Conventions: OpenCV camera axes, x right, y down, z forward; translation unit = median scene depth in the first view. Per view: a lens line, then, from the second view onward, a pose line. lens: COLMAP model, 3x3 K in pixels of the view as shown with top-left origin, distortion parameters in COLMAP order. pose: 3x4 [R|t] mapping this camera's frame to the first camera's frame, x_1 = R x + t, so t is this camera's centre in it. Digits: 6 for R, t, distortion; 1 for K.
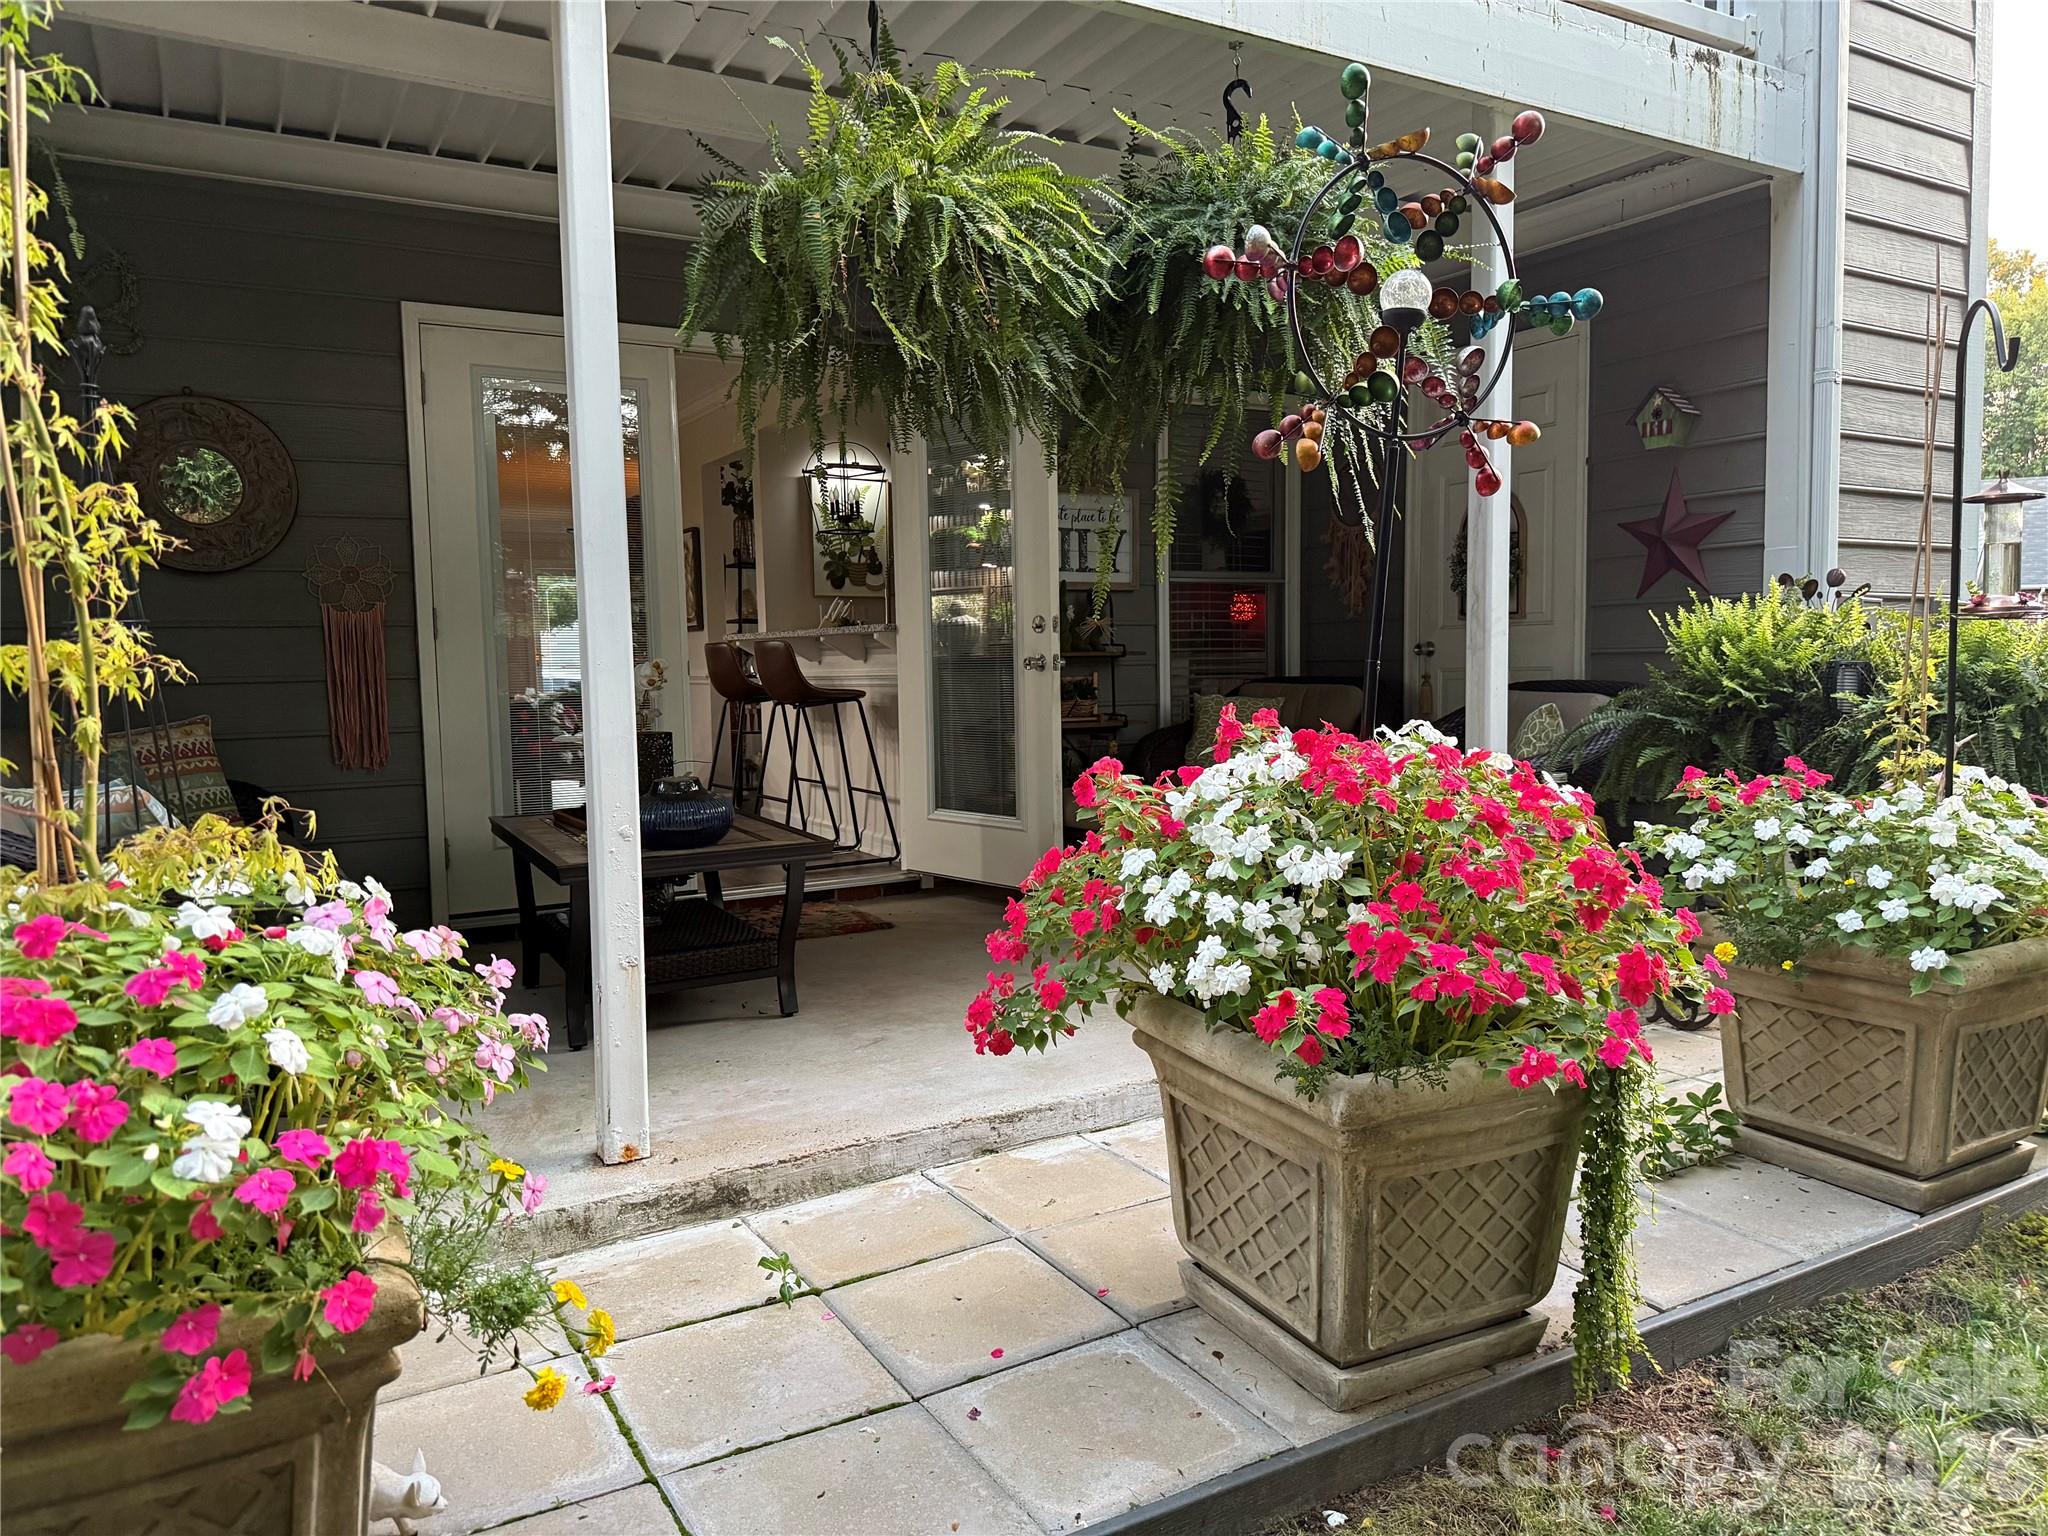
lens RADIAL K [[1460.5, 0, 1049.5], [0, 1460.5, 777.9], [0, 0, 1]] dist [0.087293, -0.082836]
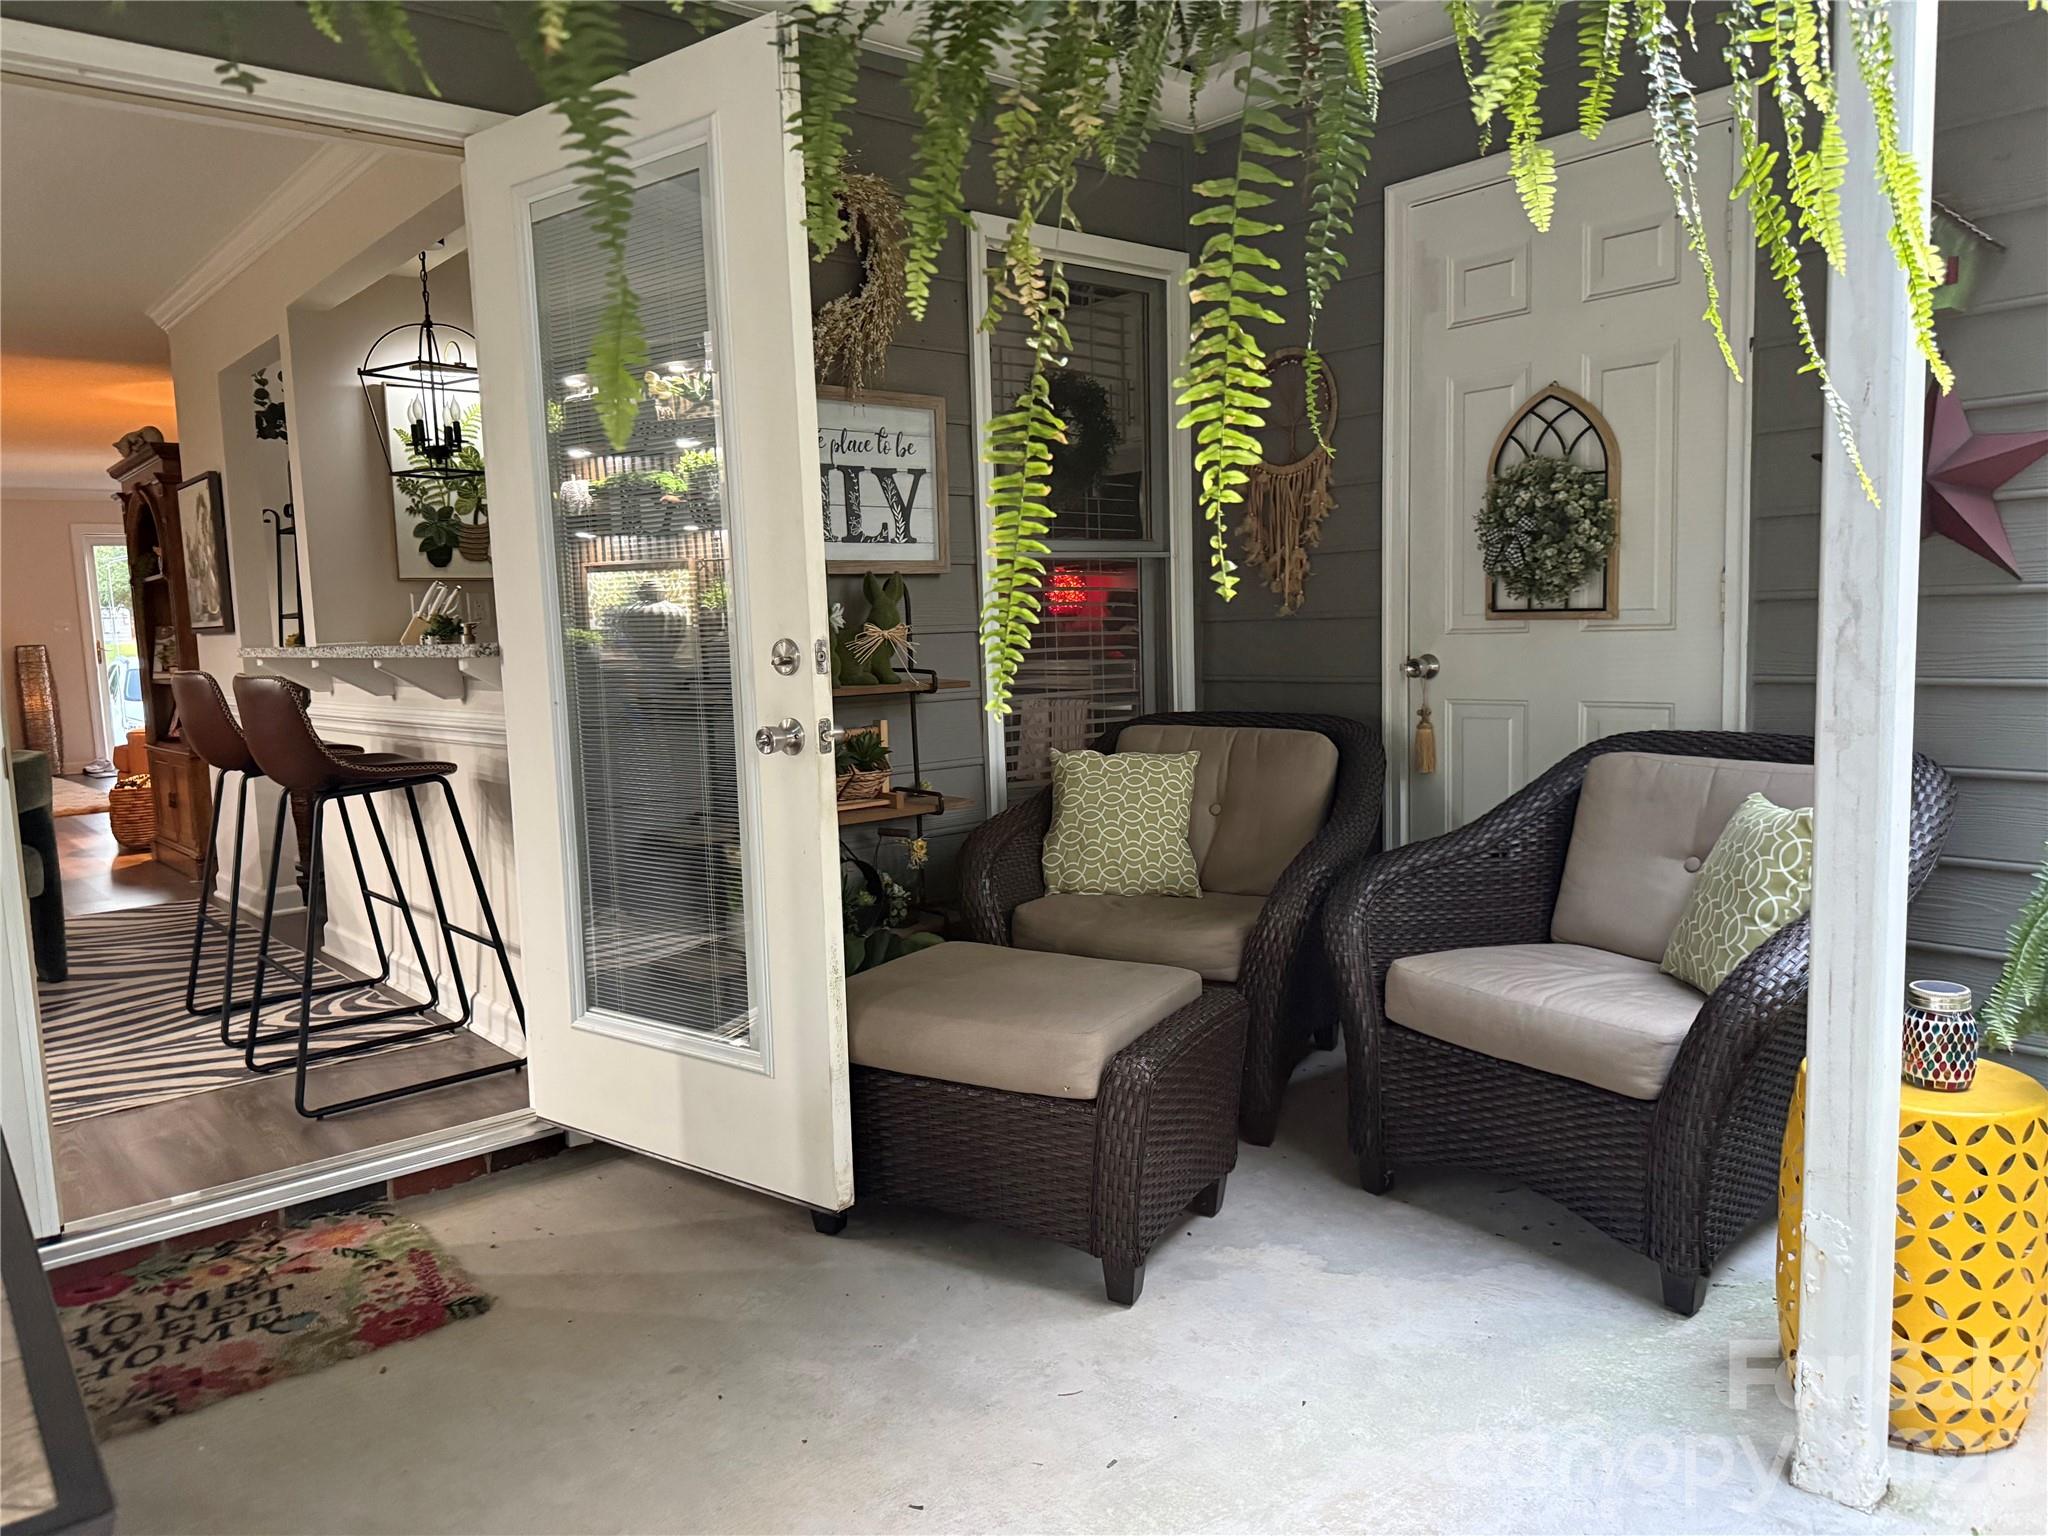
lens RADIAL K [[1460.5, 0, 1049.5], [0, 1460.5, 777.9], [0, 0, 1]] dist [0.087293, -0.082836]
pose [[0.983159, -0.034147, 0.179533, -0.007978], [0.029629, 0.999175, 0.027787, -0.062307], [-0.180333, -0.022000, 0.983359, 0.420674]]
